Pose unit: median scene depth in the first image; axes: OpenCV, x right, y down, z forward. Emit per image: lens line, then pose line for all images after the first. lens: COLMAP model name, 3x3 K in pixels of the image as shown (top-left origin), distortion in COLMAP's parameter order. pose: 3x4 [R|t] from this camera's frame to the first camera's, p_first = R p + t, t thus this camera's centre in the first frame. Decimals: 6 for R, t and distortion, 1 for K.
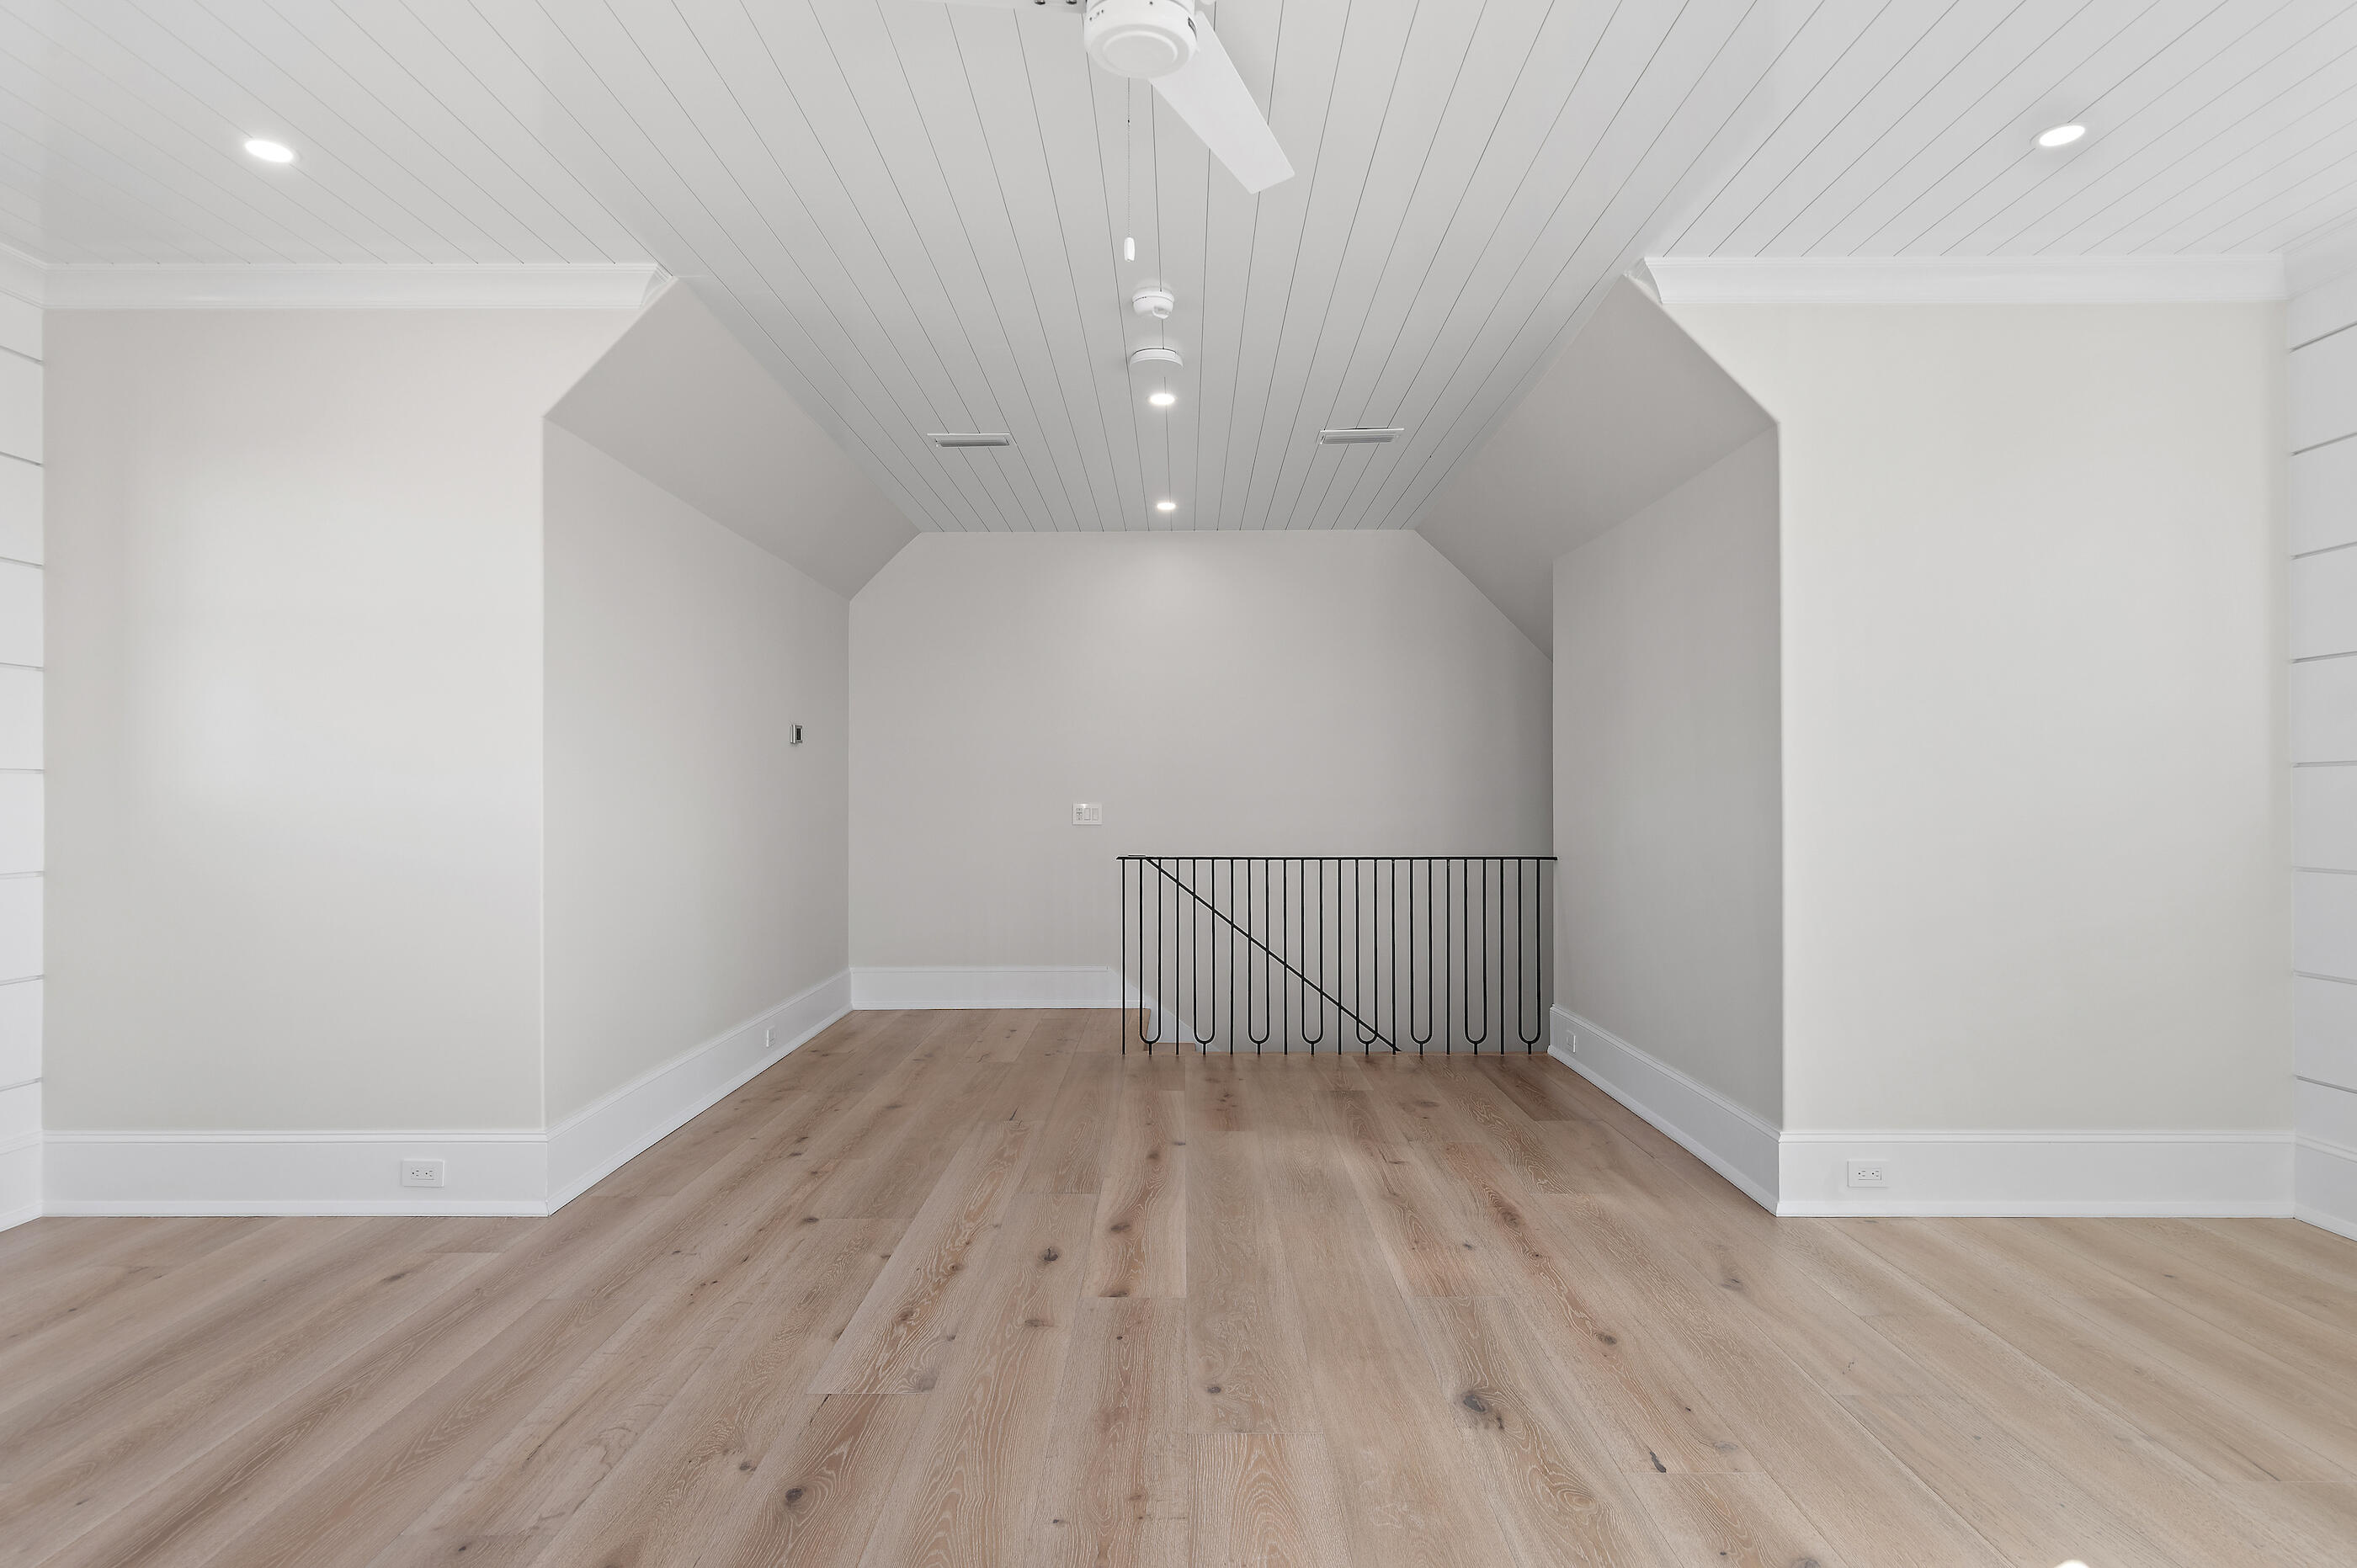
lens RADIAL K [[1299.6, 0, 1178.5], [0, 1299.6, 784.0], [0, 0, 1]] dist [0.003468, -0.000701]
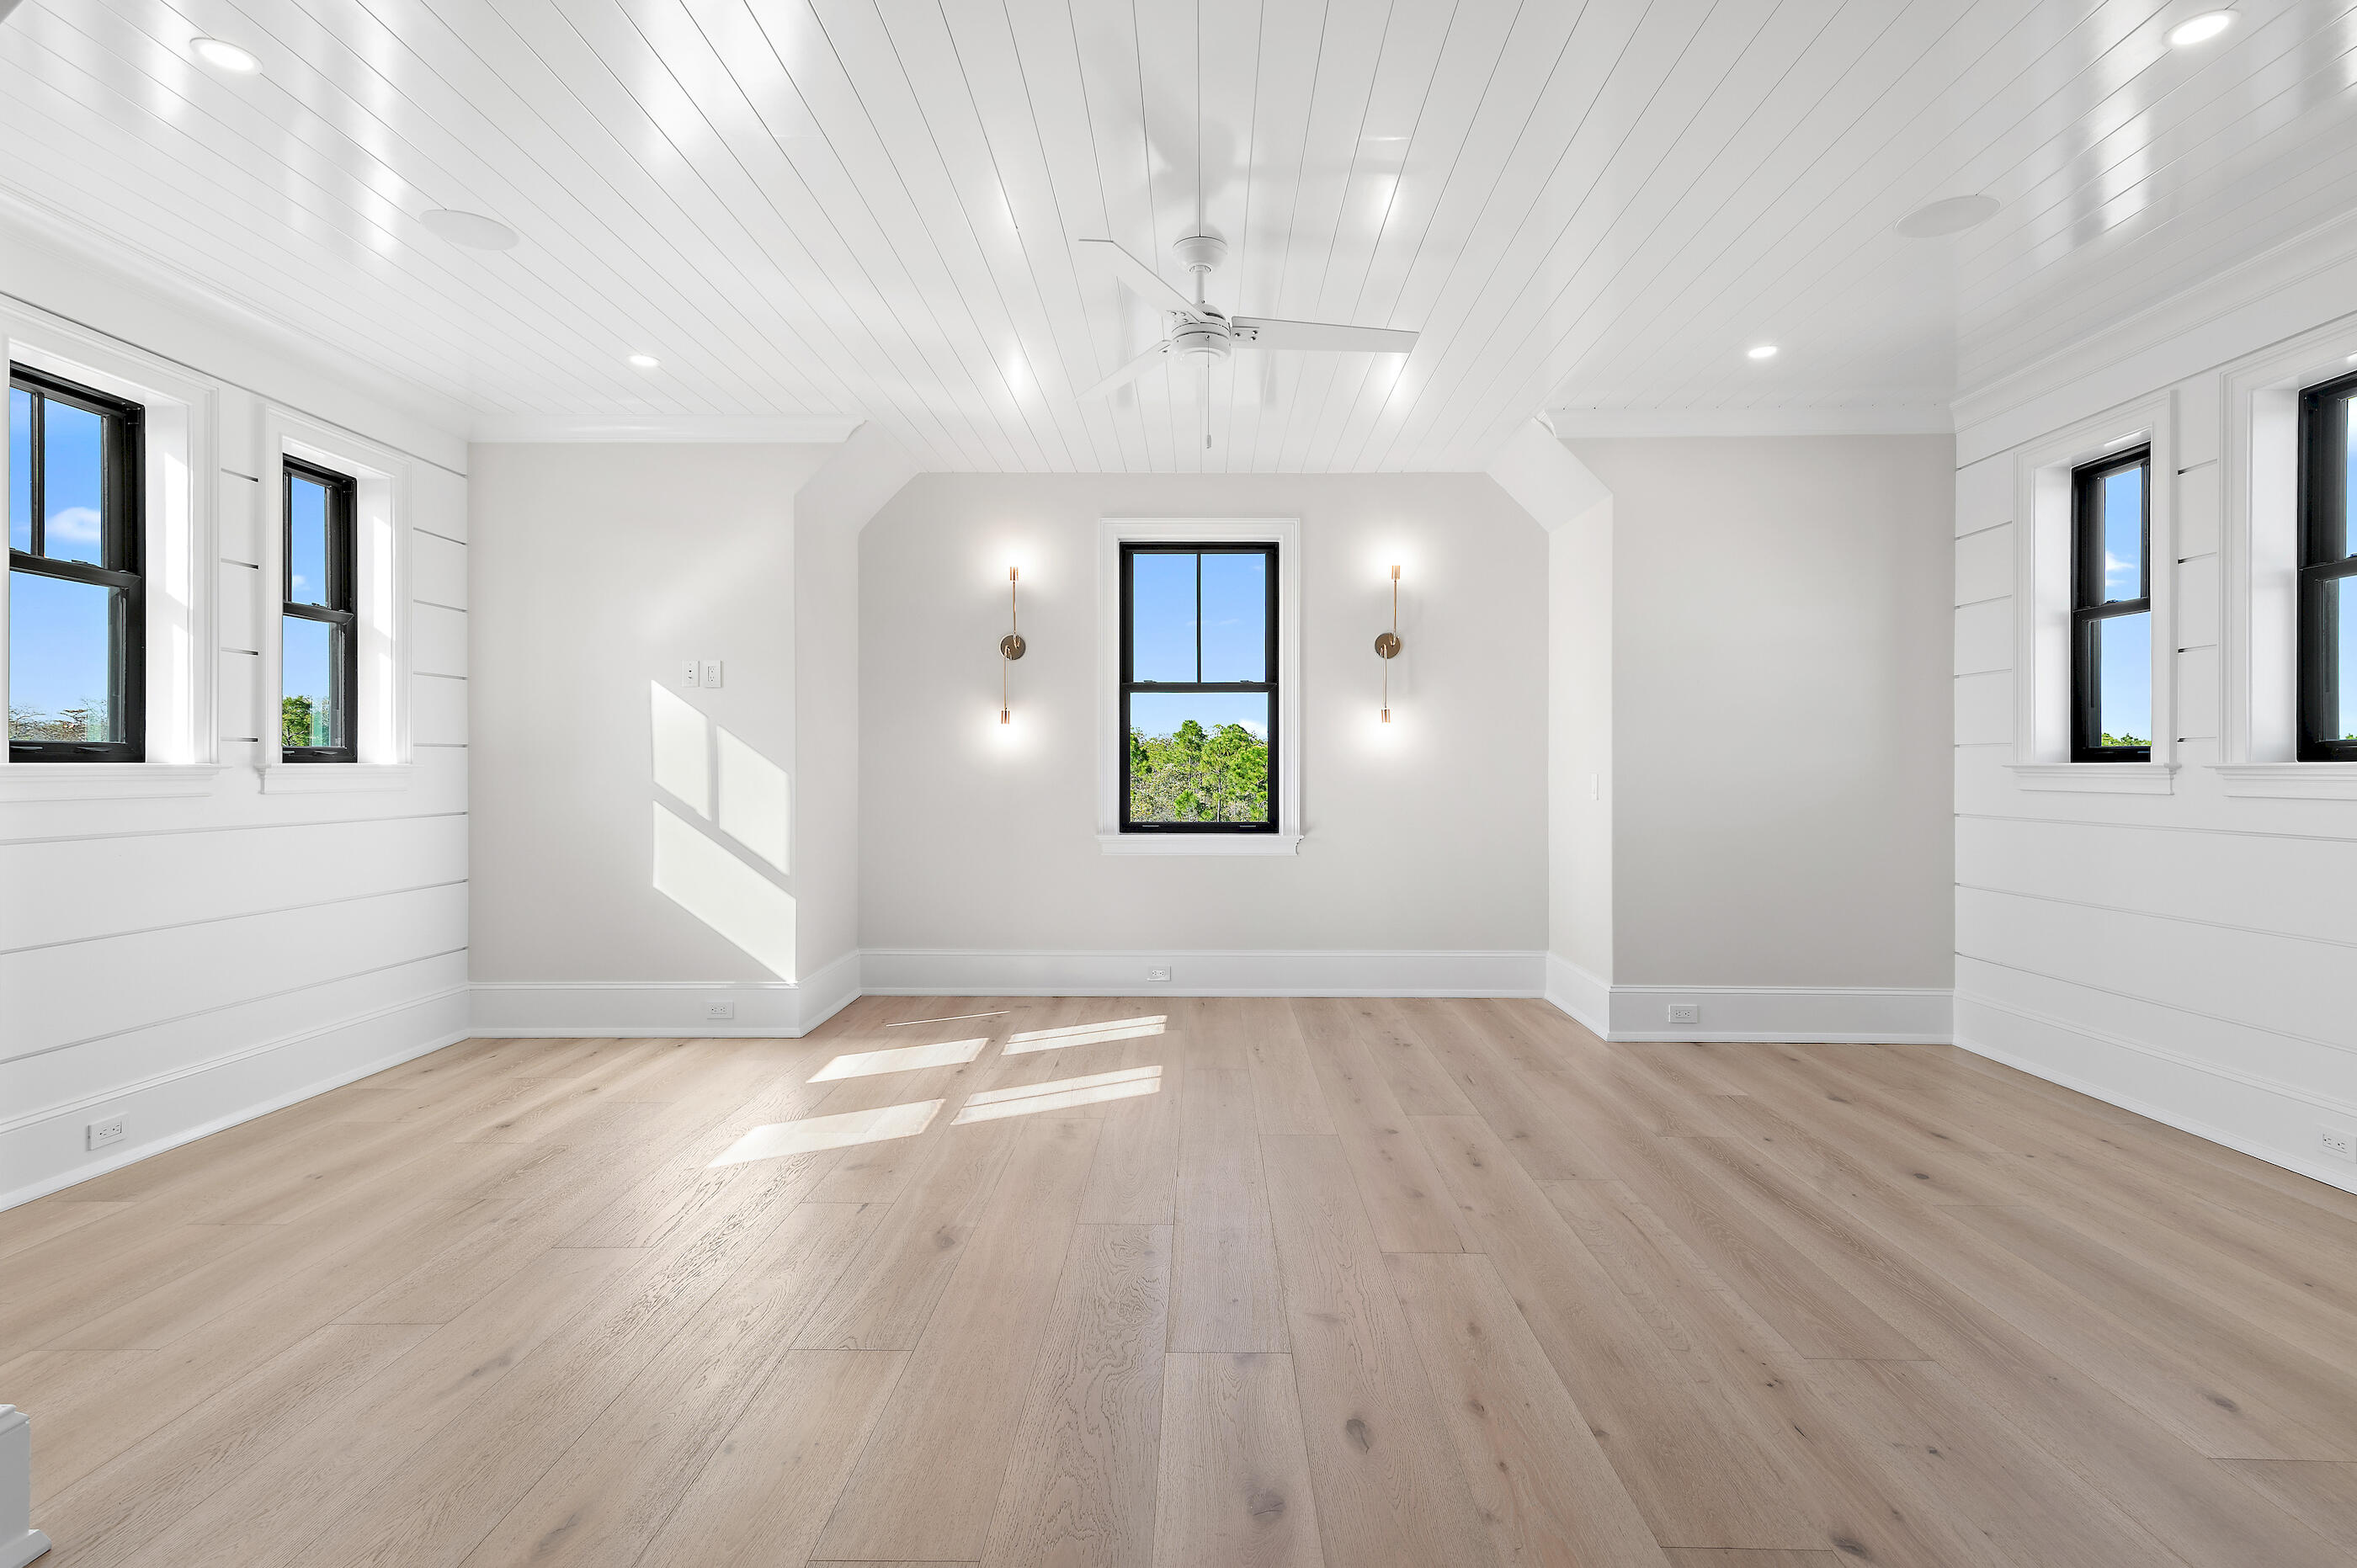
lens RADIAL K [[1143.8, 0, 1178.5], [0, 1143.8, 784.0], [0, 0, 1]] dist [0.015803, -0.000005]
pose [[-0.999873, 0.003716, 0.015494, -0.013142], [0.003806, 0.999976, 0.005729, 0.016064], [-0.015472, 0.005787, -0.999864, 1.484940]]
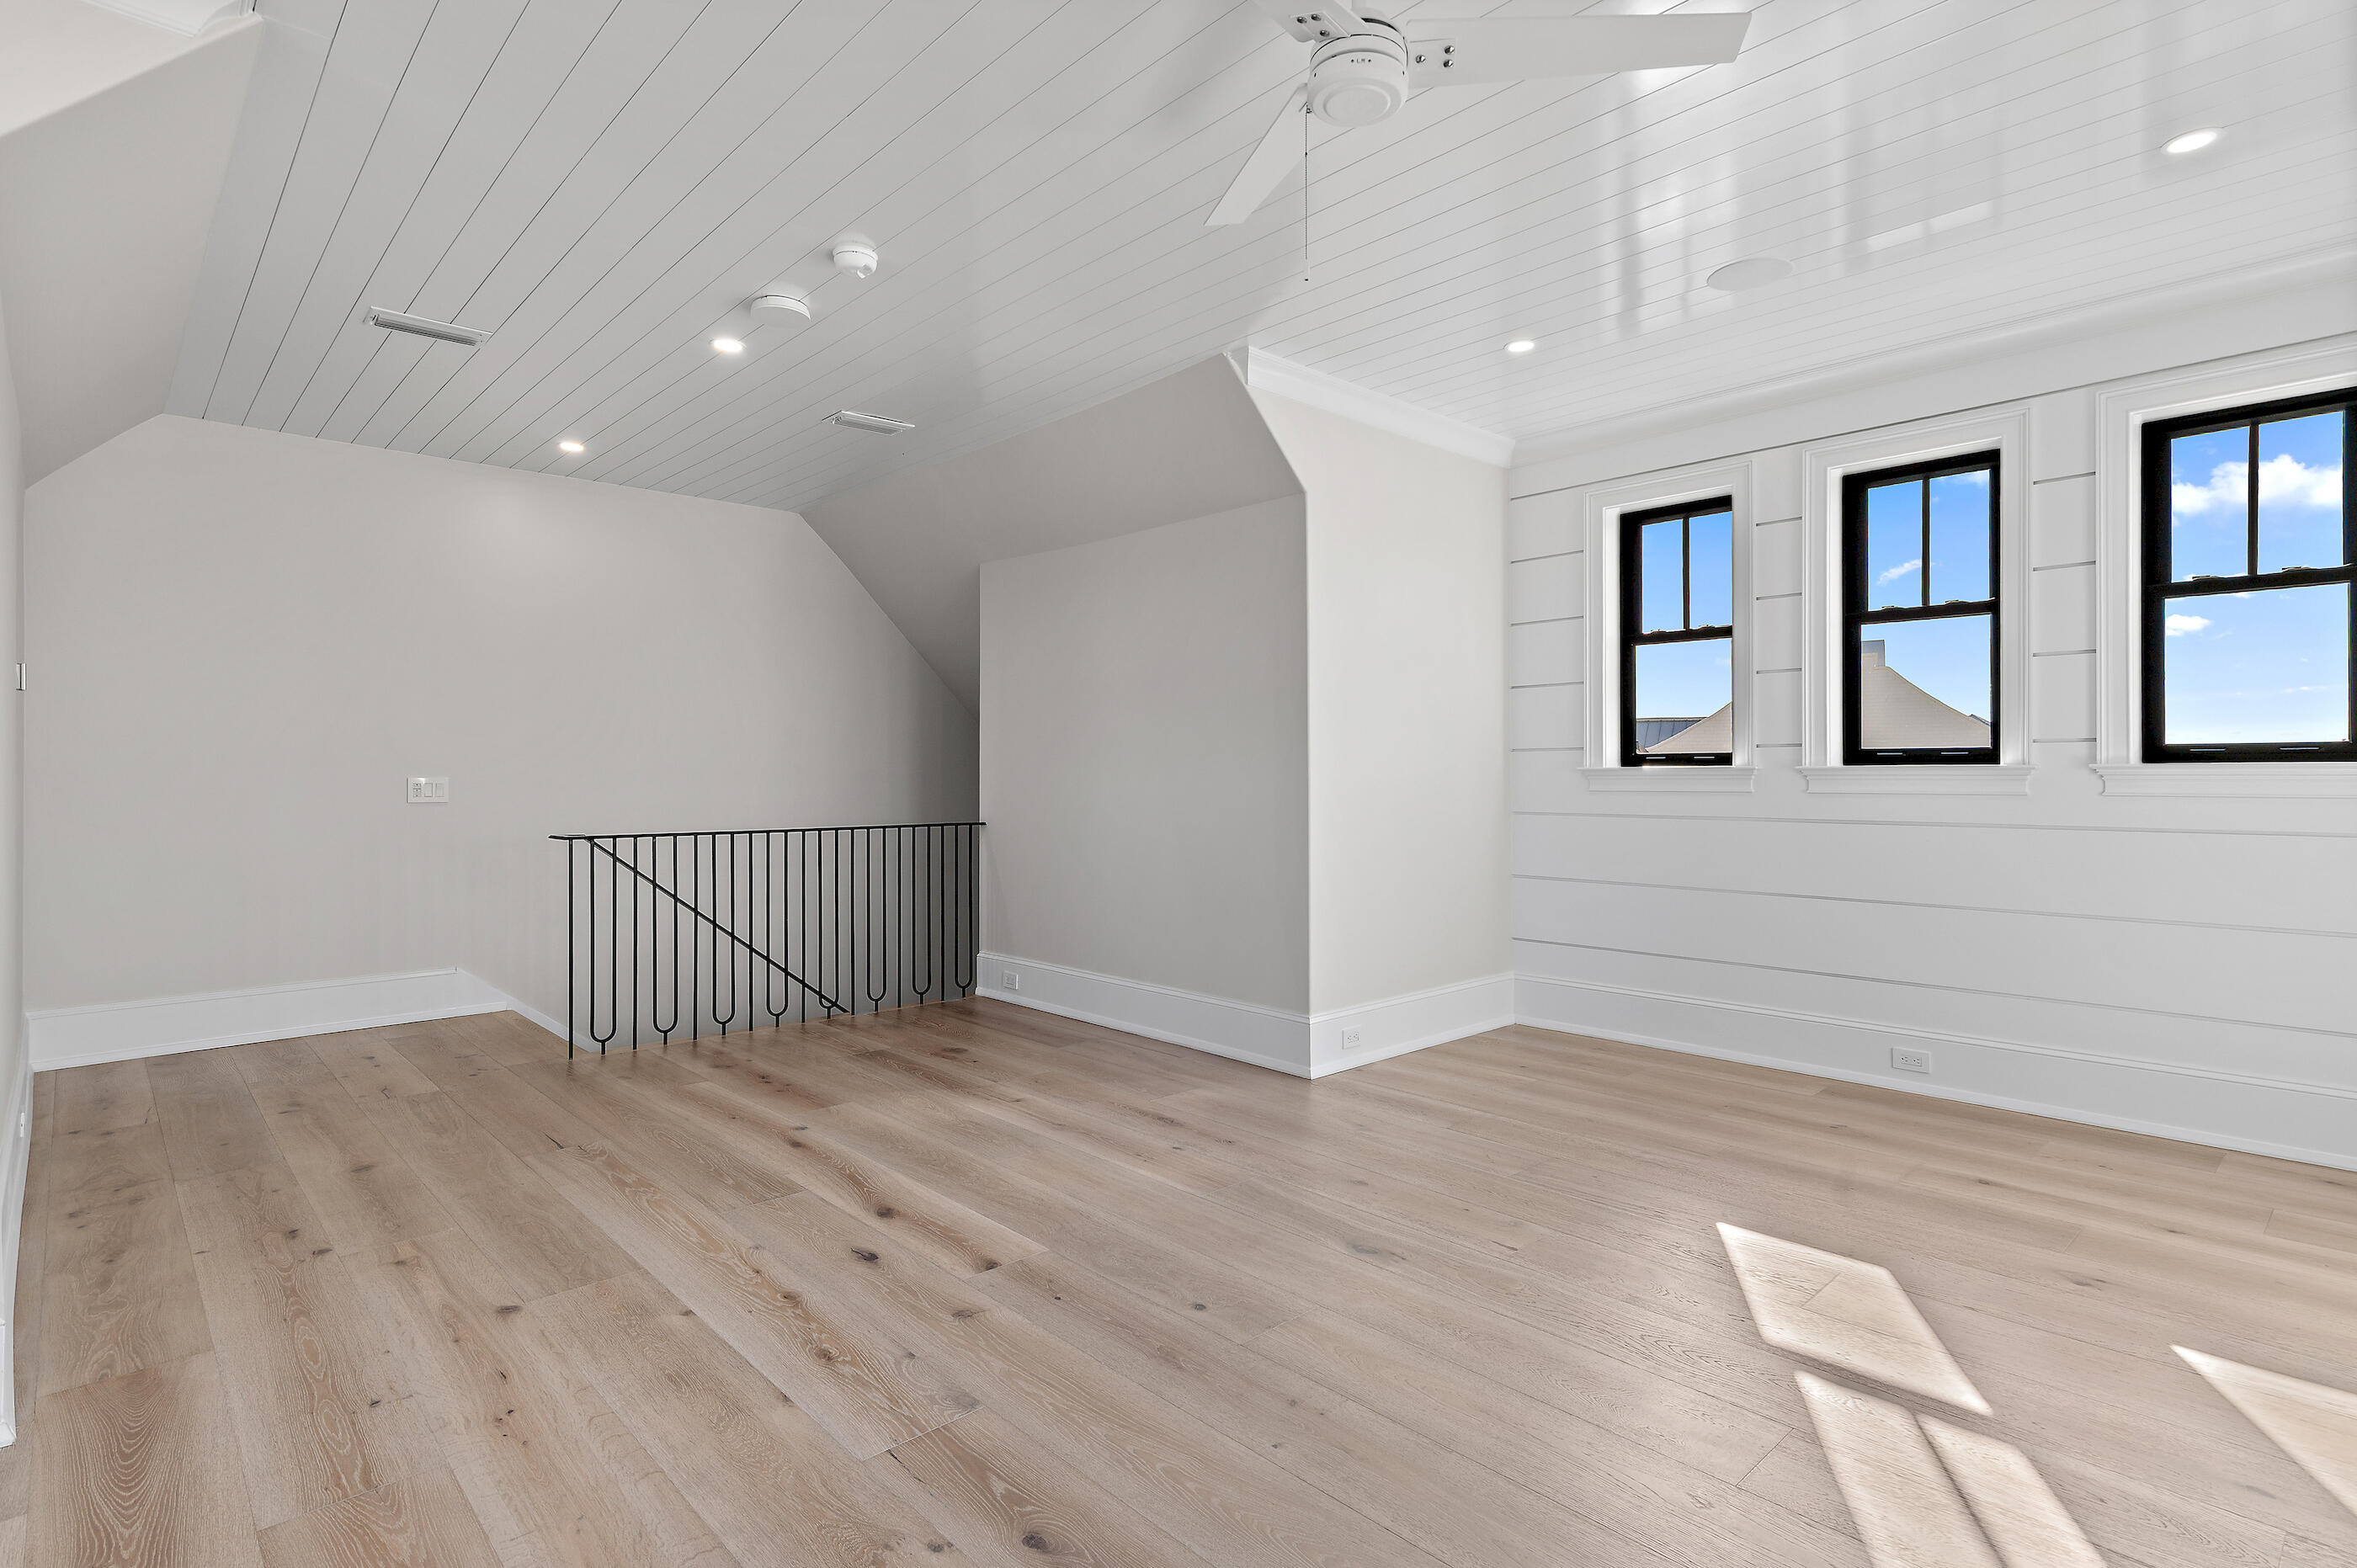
lens RADIAL K [[1173.1, 0, 1187.5], [0, 1173.1, 757.6], [0, 0, 1]] dist [0.014792, -0.000195]
pose [[0.724977, 0.008324, 0.688723, -0.479832], [-0.006649, 0.999965, -0.005086, 0.005305], [-0.688741, -0.000892, 0.725007, 0.206624]]
